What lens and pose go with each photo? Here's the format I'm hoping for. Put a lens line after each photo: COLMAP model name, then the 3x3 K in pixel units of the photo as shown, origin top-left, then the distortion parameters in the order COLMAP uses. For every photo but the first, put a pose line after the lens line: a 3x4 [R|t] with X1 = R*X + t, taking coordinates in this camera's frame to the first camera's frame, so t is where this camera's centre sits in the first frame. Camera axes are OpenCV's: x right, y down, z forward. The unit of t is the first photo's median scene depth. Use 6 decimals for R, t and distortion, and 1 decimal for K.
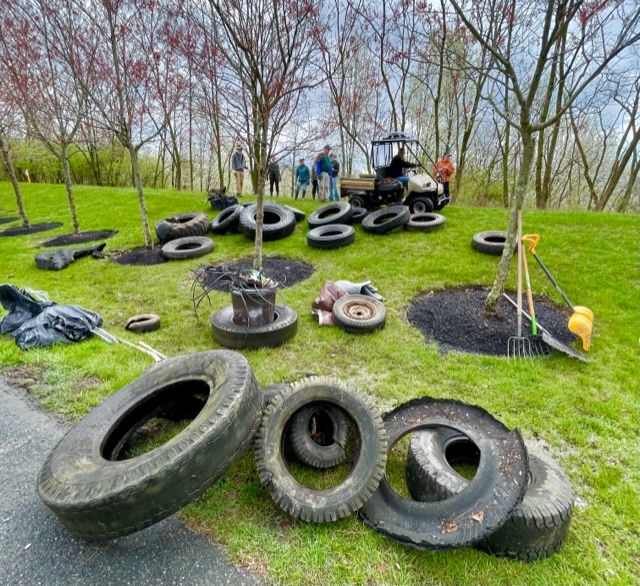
lens RADIAL K [[337.5, 0, 320.0], [0, 337.5, 293.0], [0, 0, 1]] dist [-0.020044, -0.000081]
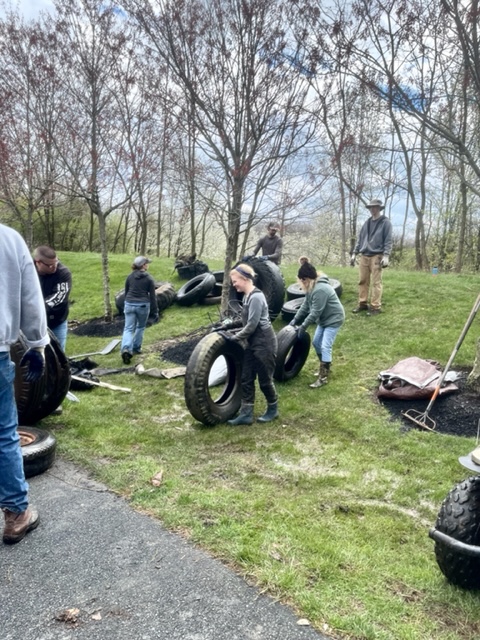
lens RADIAL K [[488.5, 0, 240.0], [0, 488.5, 320.0], [0, 0, 1]] dist [0.027031, -0.000997]
pose [[0.983108, 0.020775, -0.181843, 0.065085], [-0.049555, 0.986641, -0.155188, 0.044991], [0.176189, 0.161578, 0.971005, -0.177473]]
